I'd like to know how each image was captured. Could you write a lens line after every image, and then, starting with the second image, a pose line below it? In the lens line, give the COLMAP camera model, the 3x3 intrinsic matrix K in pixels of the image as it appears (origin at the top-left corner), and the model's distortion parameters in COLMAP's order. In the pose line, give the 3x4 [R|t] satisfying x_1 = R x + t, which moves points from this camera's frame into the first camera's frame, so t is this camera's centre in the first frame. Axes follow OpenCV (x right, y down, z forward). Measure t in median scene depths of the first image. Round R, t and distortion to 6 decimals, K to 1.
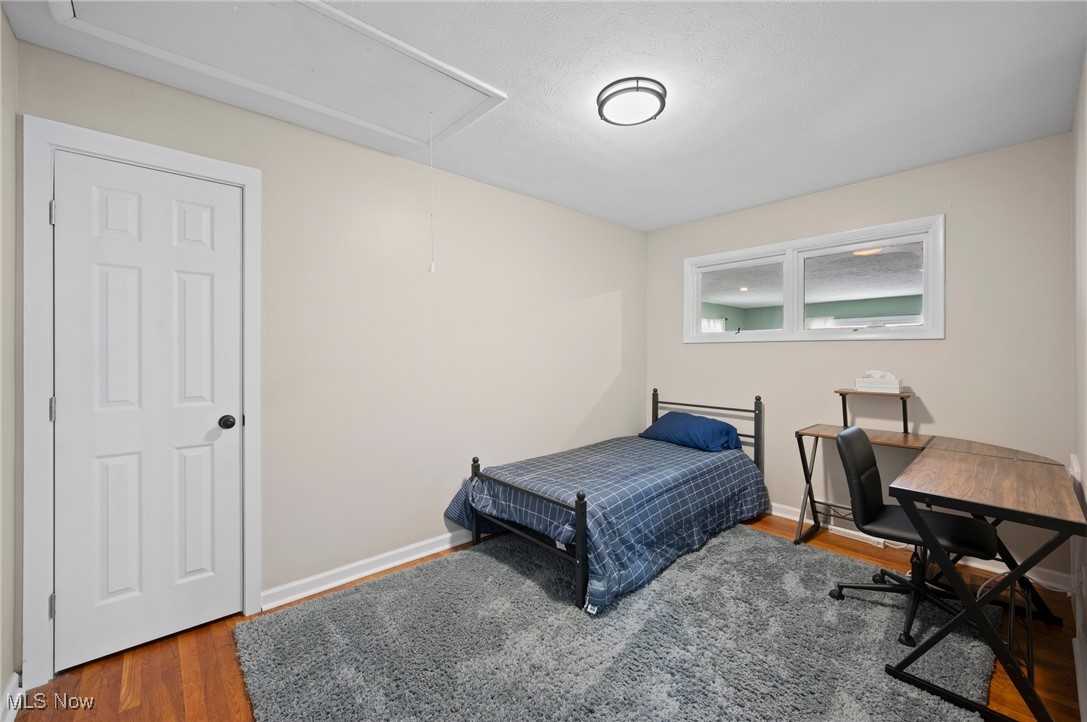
lens RADIAL K [[427.9, 0, 544.3], [0, 427.9, 353.8], [0, 0, 1]] dist [0.000726, -0.000388]
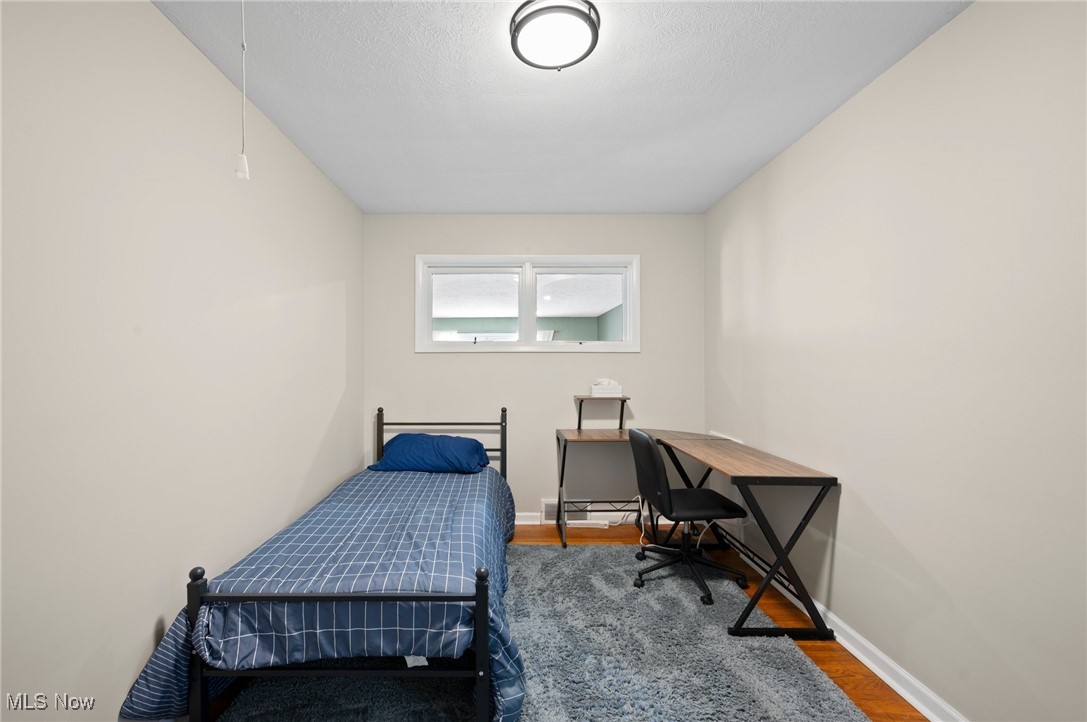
lens RADIAL K [[450.9, 0, 542.2], [0, 450.9, 364.4], [0, 0, 1]] dist [0.000759, -0.000354]
pose [[0.673453, -0.002563, 0.739226, -0.282343], [0.002743, 0.999996, 0.000968, -0.001916], [-0.739225, 0.001376, 0.673457, 0.331486]]
